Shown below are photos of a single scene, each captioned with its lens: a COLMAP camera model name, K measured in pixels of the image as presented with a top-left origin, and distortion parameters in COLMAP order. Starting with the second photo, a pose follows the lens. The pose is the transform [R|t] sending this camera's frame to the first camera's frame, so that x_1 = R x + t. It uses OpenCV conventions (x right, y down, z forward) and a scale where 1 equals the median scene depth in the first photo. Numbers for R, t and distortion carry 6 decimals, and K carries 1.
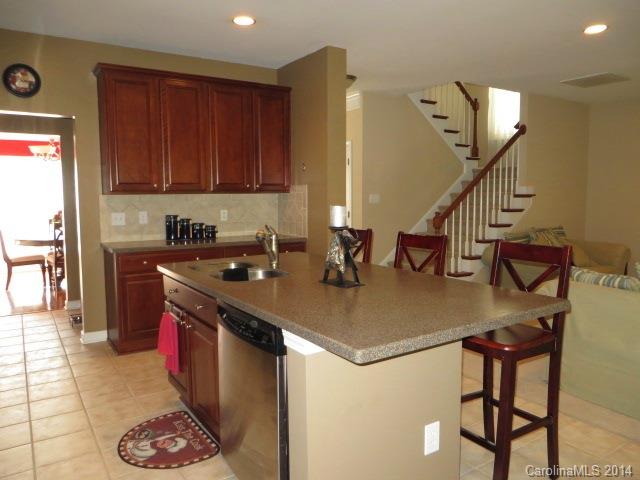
lens RADIAL K [[474.8, 0, 320.1], [0, 474.8, 242.6], [0, 0, 1]] dist [-0.034256, 0.012575]
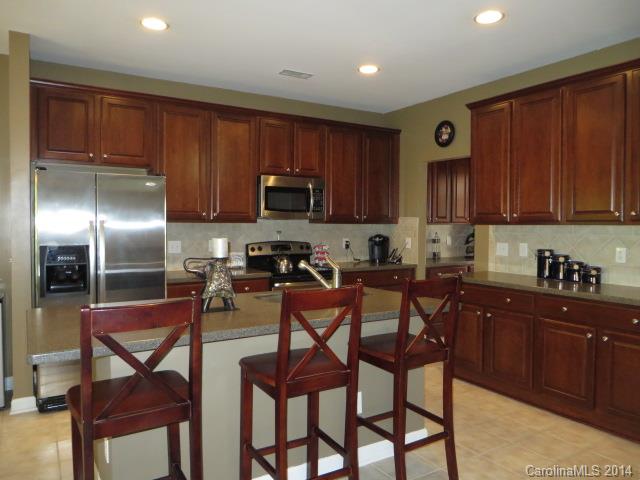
lens RADIAL K [[474.8, 0, 323.9], [0, 474.8, 239.0], [0, 0, 1]] dist [-0.034256, 0.012575]
pose [[-0.019927, 0.034572, -0.999204, 0.557257], [-0.103116, 0.994001, 0.036449, -0.067571], [0.994470, 0.103760, -0.016243, 0.627287]]
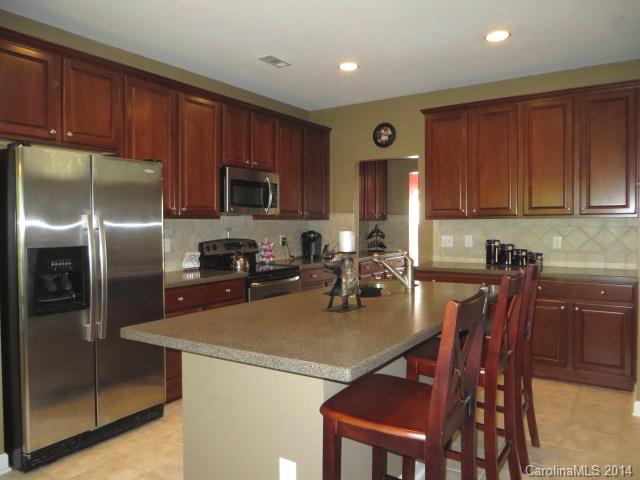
lens RADIAL K [[474.8, 0, 323.2], [0, 474.8, 237.4], [0, 0, 1]] dist [-0.034256, 0.012575]
pose [[0.397310, 0.027817, -0.917263, 0.471884], [-0.088239, 0.996067, -0.008014, -0.023952], [0.913433, 0.084123, 0.398201, 0.279001]]
